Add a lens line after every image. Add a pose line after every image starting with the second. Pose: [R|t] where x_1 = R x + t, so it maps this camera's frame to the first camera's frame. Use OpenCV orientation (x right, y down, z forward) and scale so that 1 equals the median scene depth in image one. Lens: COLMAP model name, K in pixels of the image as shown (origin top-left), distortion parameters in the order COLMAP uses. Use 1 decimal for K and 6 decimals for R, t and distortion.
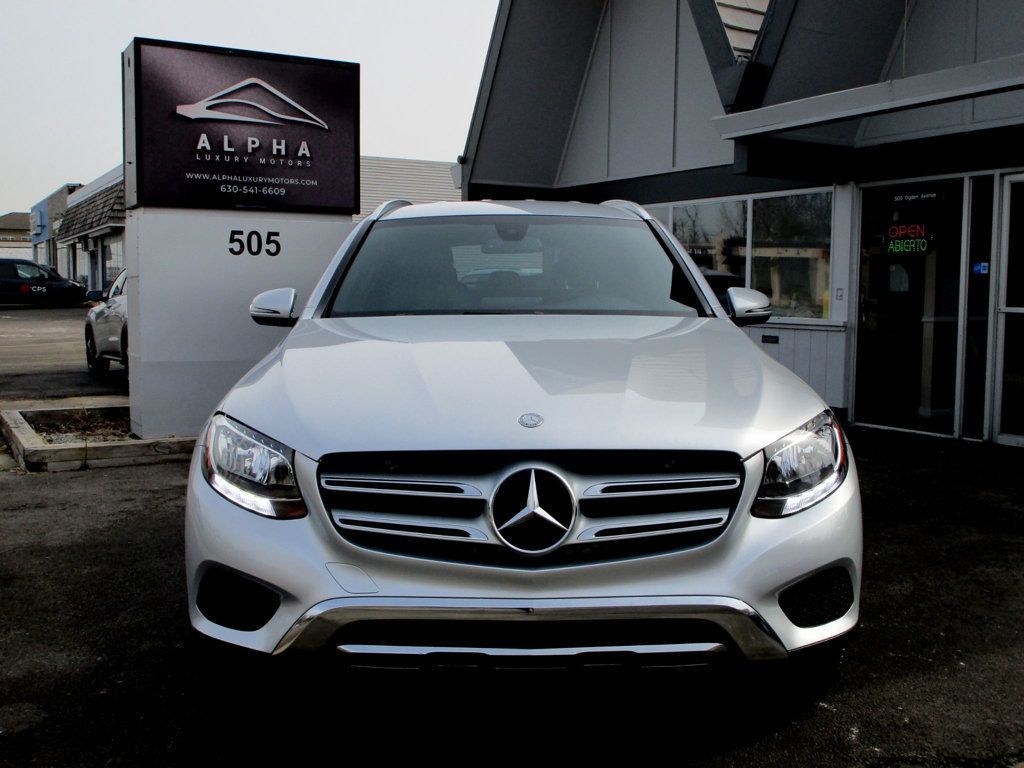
lens RADIAL K [[1051.4, 0, 506.7], [0, 1051.4, 386.5], [0, 0, 1]] dist [-0.039422, 0.000000]
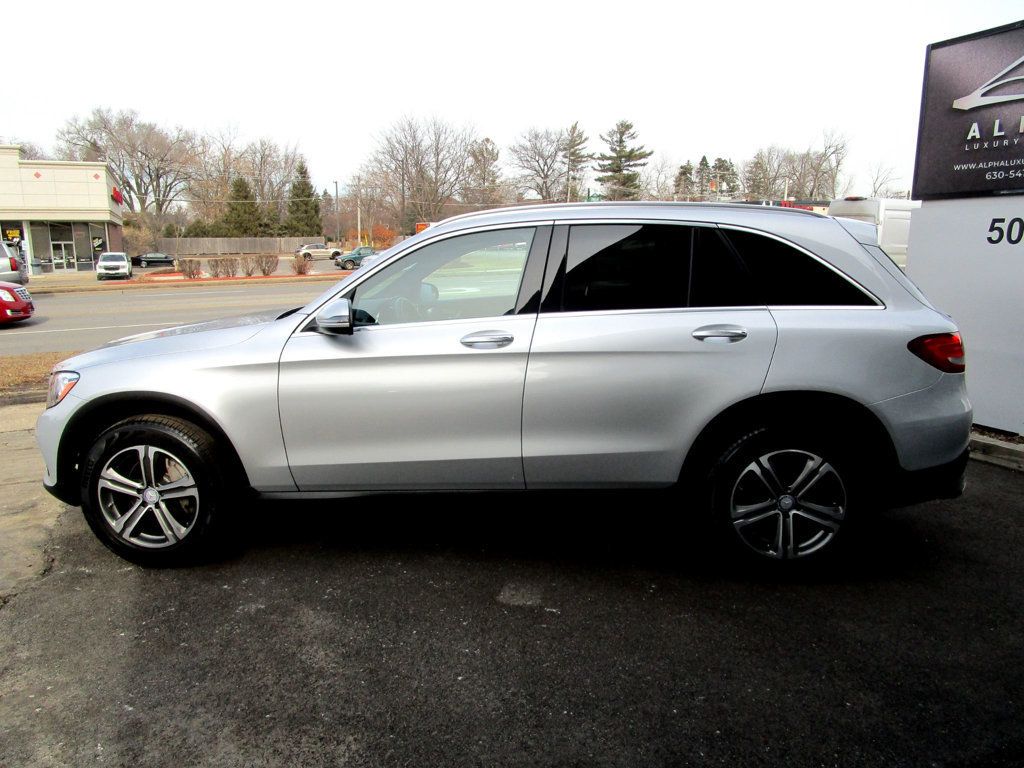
lens RADIAL K [[726.5, 0, 488.4], [0, 726.5, 404.2], [0, 0, 1]] dist [0.000306, -0.000006]
pose [[-0.091532, 0.209297, -0.973559, 0.504423], [-0.091544, 0.971754, 0.217516, -0.087969], [0.991585, 0.109033, -0.069787, 0.620370]]
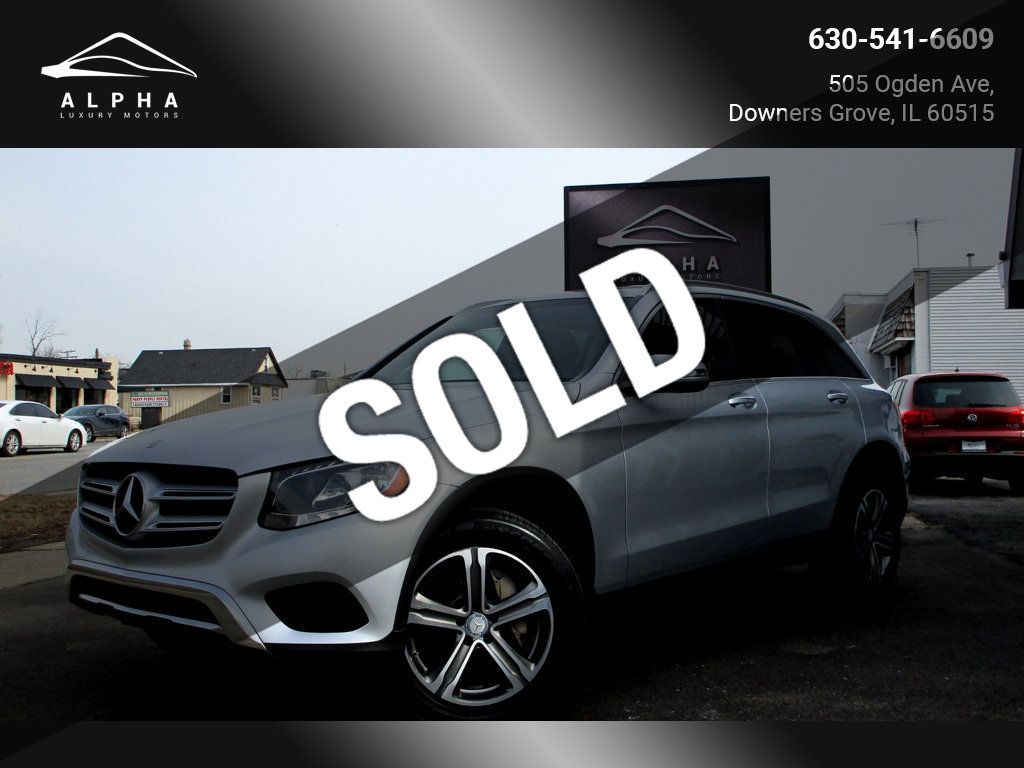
lens RADIAL K [[1051.4, 0, 483.1], [0, 1051.4, 413.2], [0, 0, 1]] dist [-0.039422, 0.000000]
pose [[0.711275, -0.014986, -0.702754, 0.411354], [-0.057302, 0.995209, -0.079219, 0.024491], [0.700574, 0.096616, 0.707009, 0.102813]]
